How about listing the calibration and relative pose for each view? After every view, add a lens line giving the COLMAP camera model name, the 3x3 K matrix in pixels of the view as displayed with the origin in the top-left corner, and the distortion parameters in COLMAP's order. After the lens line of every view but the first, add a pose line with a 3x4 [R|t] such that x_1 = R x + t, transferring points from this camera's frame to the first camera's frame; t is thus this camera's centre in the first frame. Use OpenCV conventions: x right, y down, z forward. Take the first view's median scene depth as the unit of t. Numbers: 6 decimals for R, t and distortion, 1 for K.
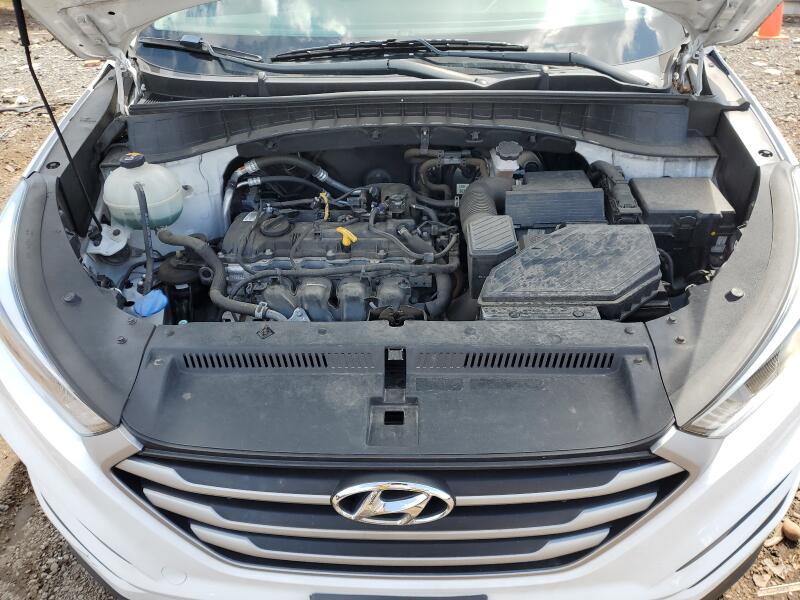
lens RADIAL K [[615.8, 0, 421.4], [0, 615.8, 300.3], [0, 0, 1]] dist [-0.007597, -0.005524]
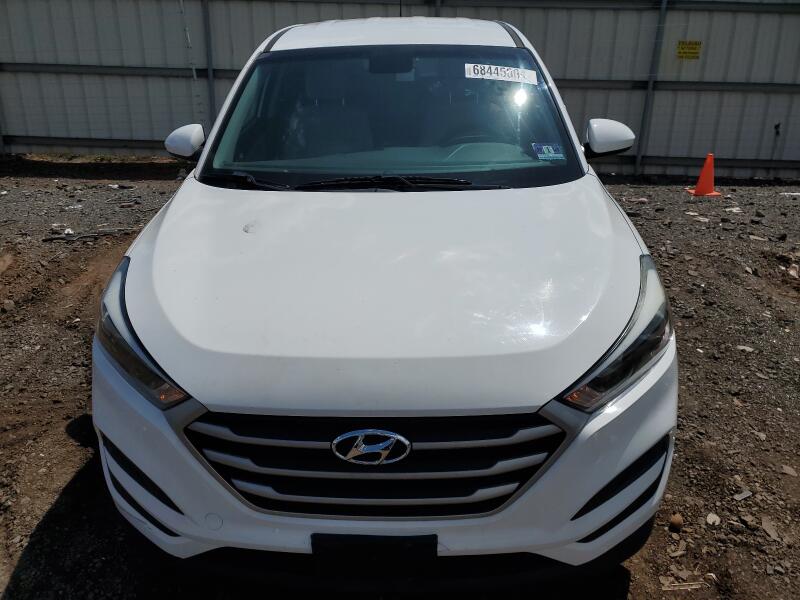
lens RADIAL K [[615.8, 0, 421.4], [0, 615.8, 300.3], [0, 0, 1]] dist [-0.007597, -0.005524]
pose [[0.999778, 0.008047, 0.019456, 0.037988], [-0.003199, 0.971407, -0.237398, 0.295601], [-0.020810, 0.237283, 0.971218, -0.498899]]
